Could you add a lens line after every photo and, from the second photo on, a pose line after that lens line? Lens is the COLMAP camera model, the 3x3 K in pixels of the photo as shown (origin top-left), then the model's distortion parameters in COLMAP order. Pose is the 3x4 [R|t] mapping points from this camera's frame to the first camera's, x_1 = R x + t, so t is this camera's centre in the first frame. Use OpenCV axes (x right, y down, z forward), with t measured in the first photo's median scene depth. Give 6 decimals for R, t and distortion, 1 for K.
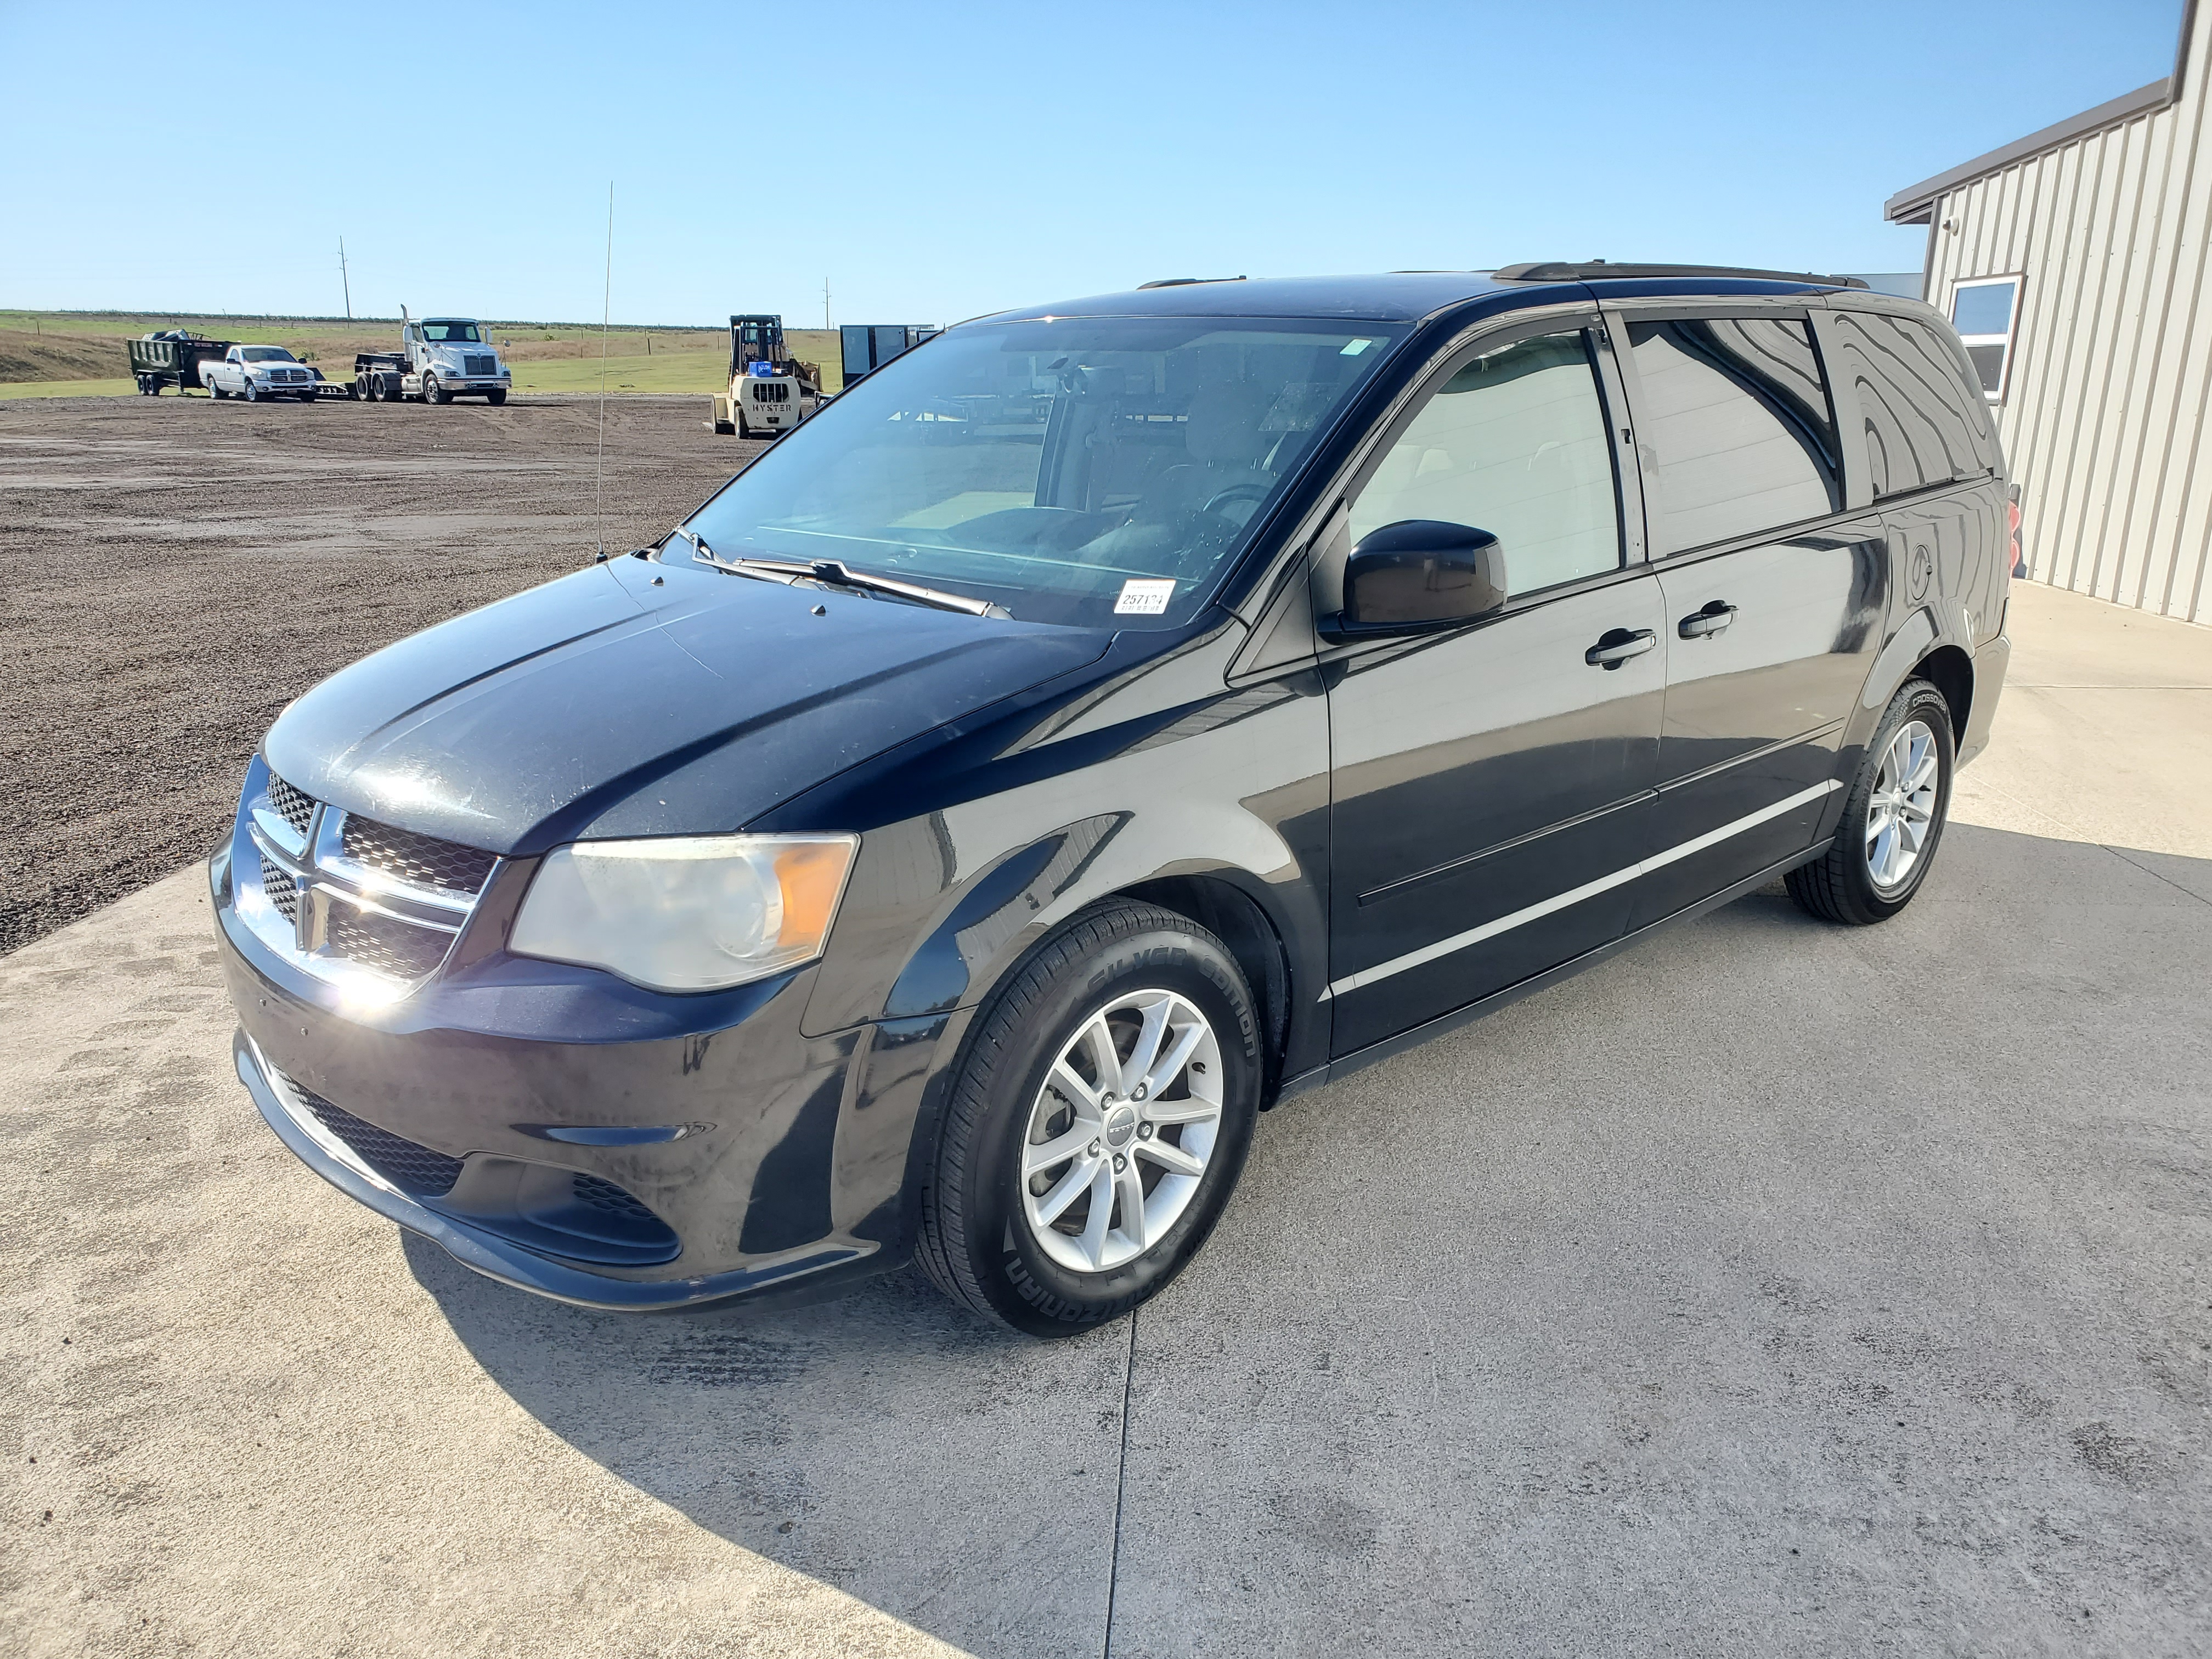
lens RADIAL K [[1730.6, 0, 1087.6], [0, 1730.6, 864.9], [0, 0, 1]] dist [0.003586, 0.027419]
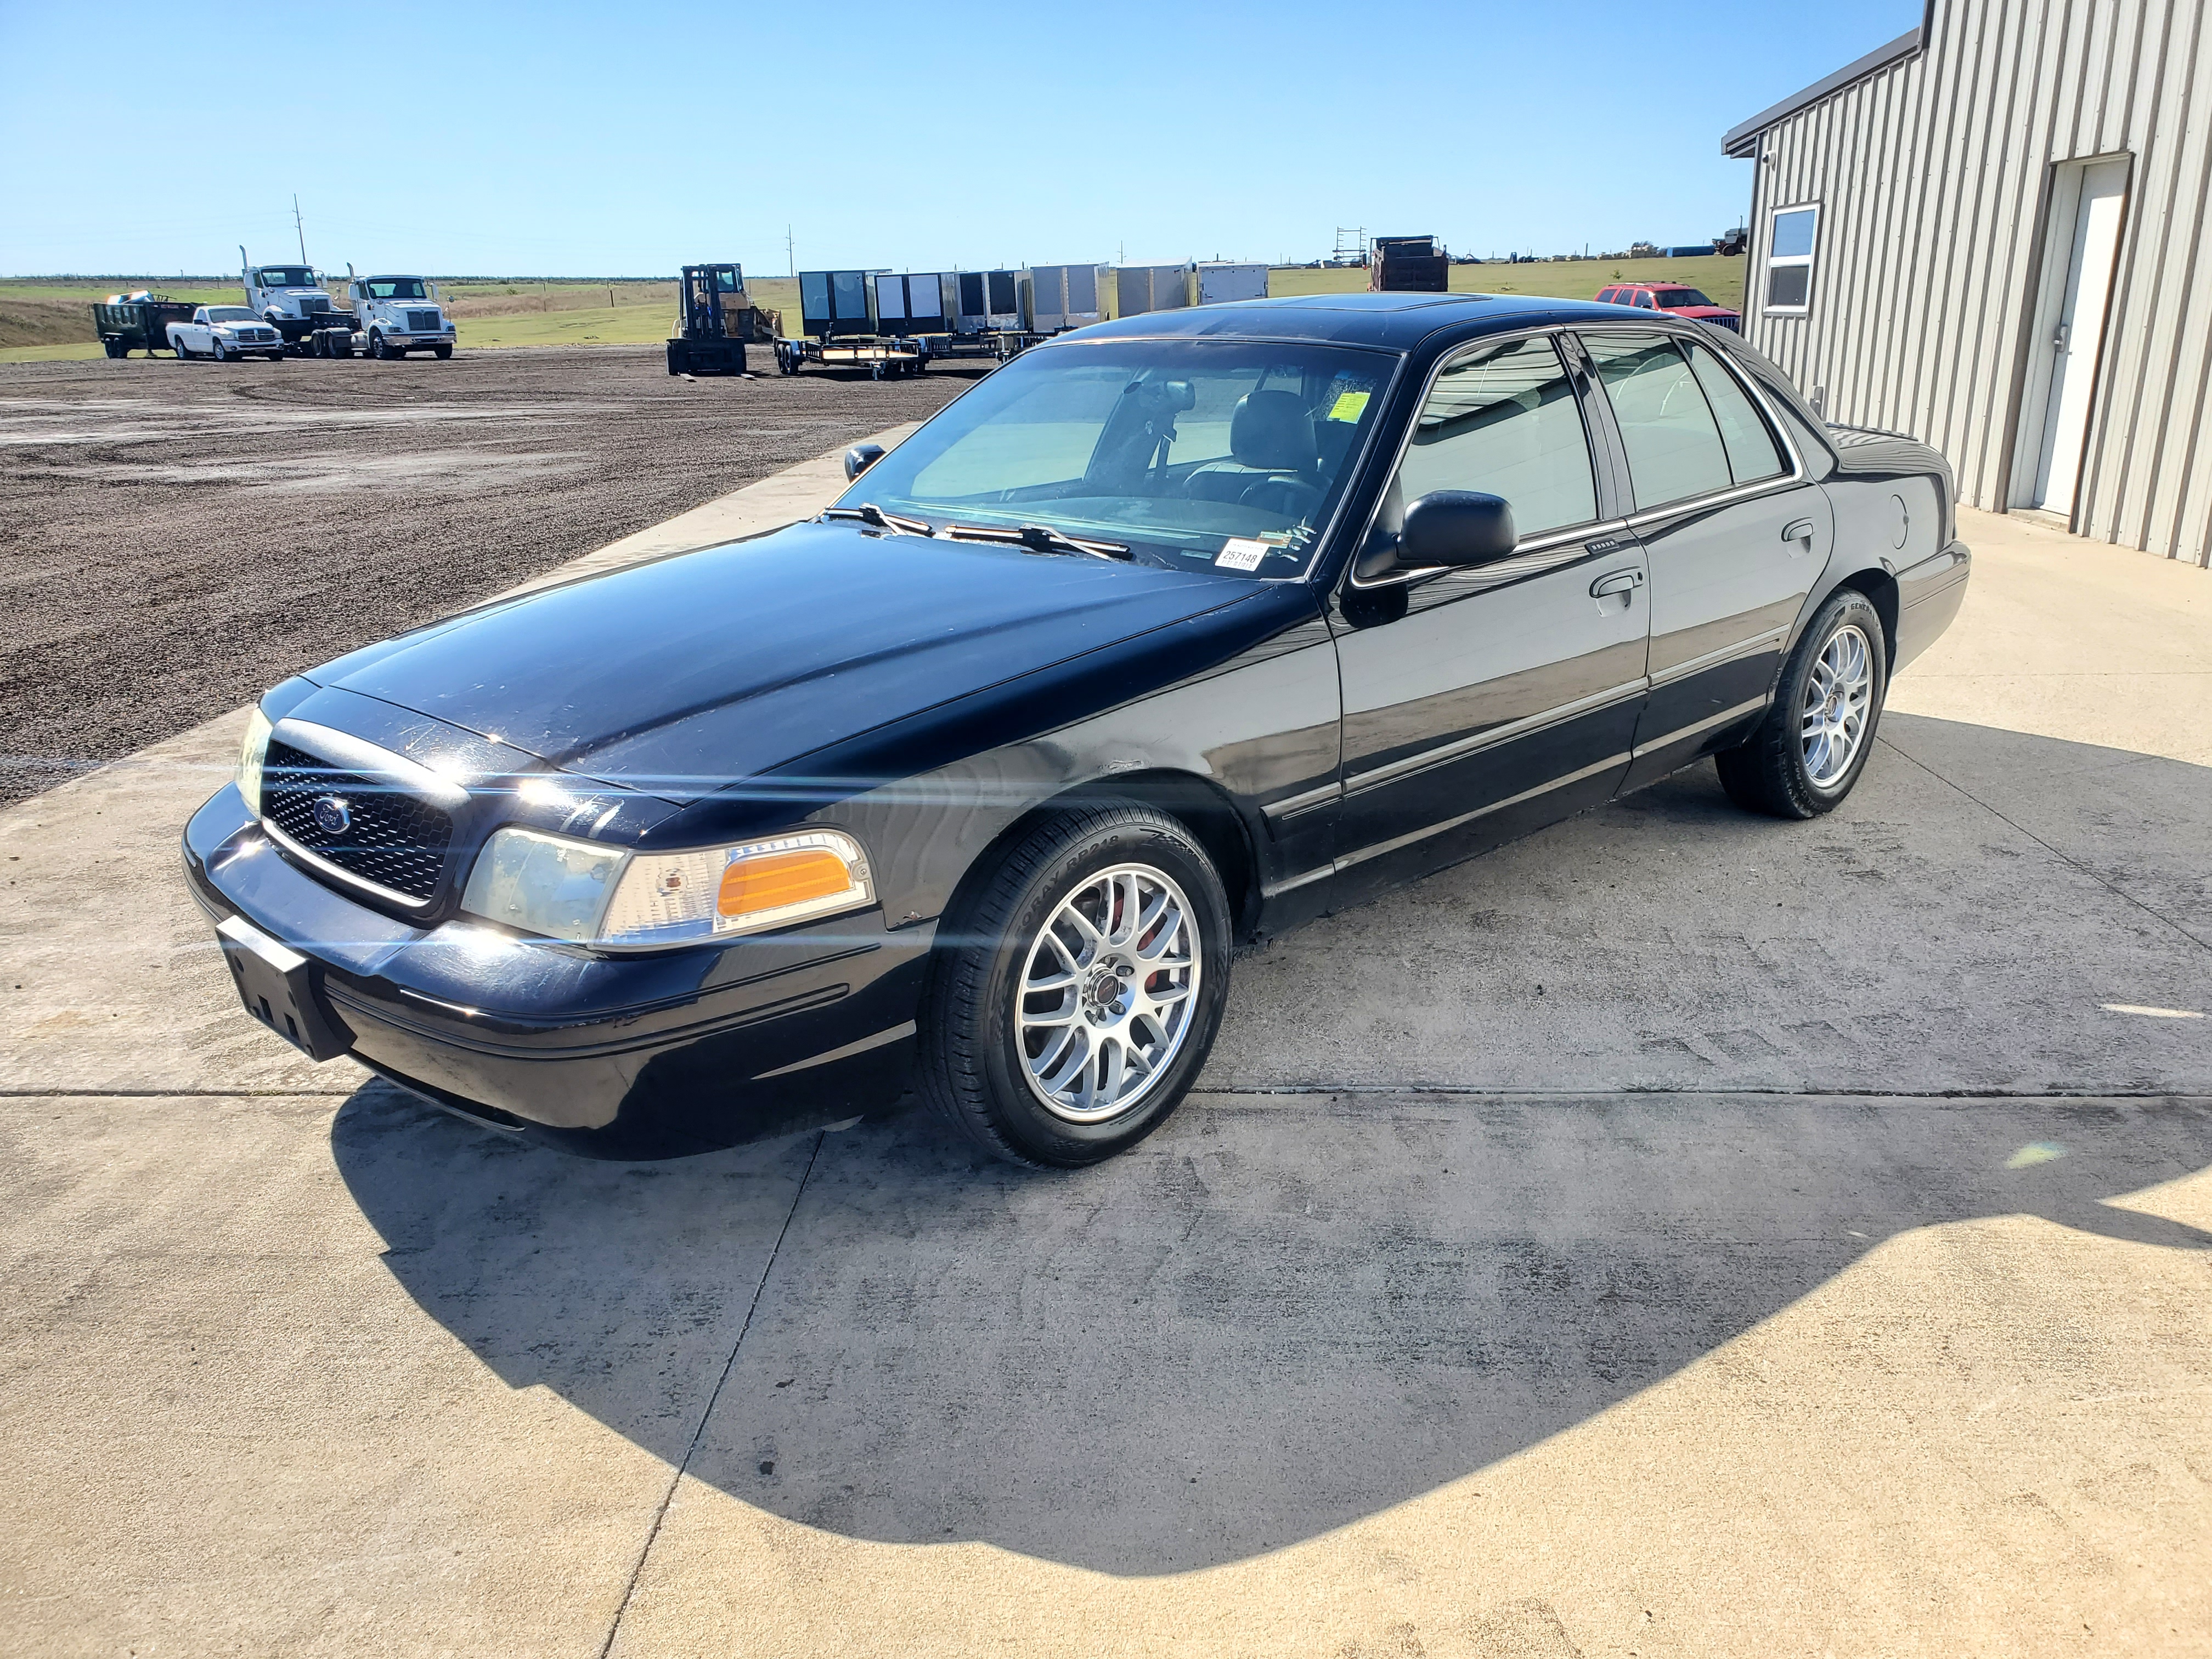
lens RADIAL K [[1730.6, 0, 1103.1], [0, 1730.6, 832.0], [0, 0, 1]] dist [0.003586, 0.027419]
pose [[0.999384, -0.030037, 0.018151, 0.033049], [0.029787, 0.999459, 0.013921, 0.039218], [-0.018559, -0.013372, 0.999738, -0.121302]]
